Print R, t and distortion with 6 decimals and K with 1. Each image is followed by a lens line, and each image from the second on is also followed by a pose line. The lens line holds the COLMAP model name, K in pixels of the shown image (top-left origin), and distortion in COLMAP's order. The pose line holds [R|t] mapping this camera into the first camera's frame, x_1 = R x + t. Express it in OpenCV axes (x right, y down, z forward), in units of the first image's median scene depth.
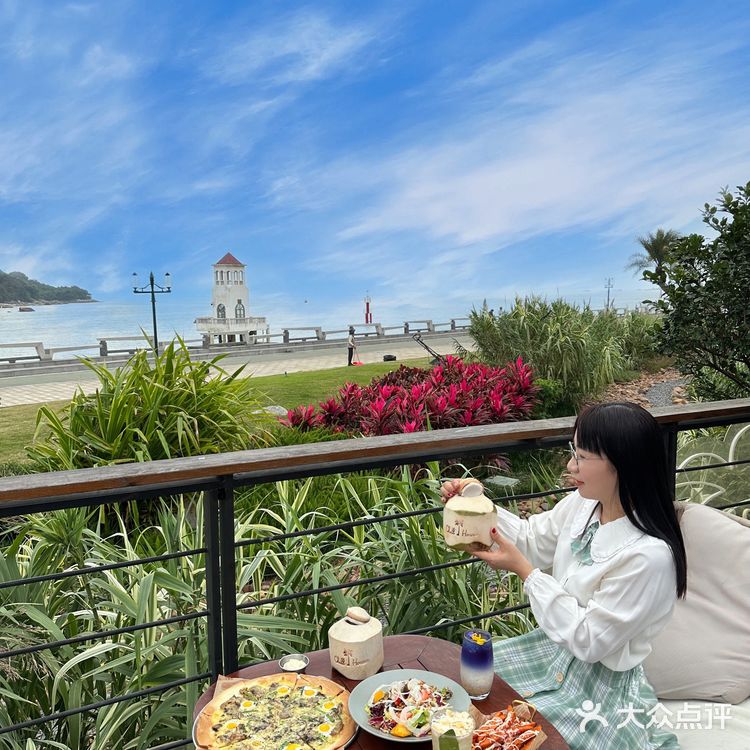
lens RADIAL K [[774.9, 0, 375.0], [0, 774.9, 375.0], [0, 0, 1]] dist [0.003737, -0.017780]
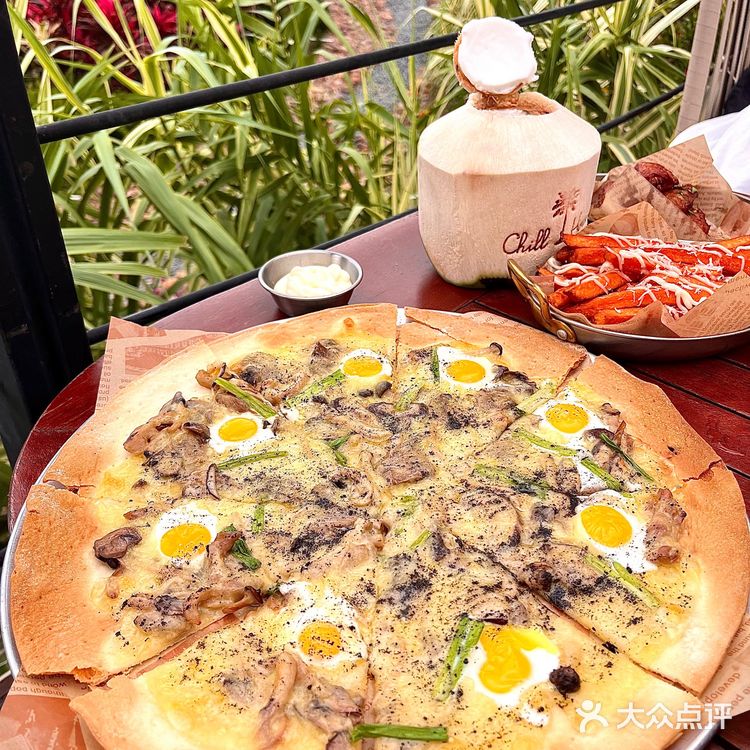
lens RADIAL K [[774.9, 0, 375.0], [0, 774.9, 375.0], [0, 0, 1]] dist [0.003737, -0.017780]
pose [[0.995418, -0.046803, 0.083376, -0.144947], [0.005245, 0.897422, 0.441143, 0.309548], [-0.095470, -0.438684, 0.893556, 0.805256]]
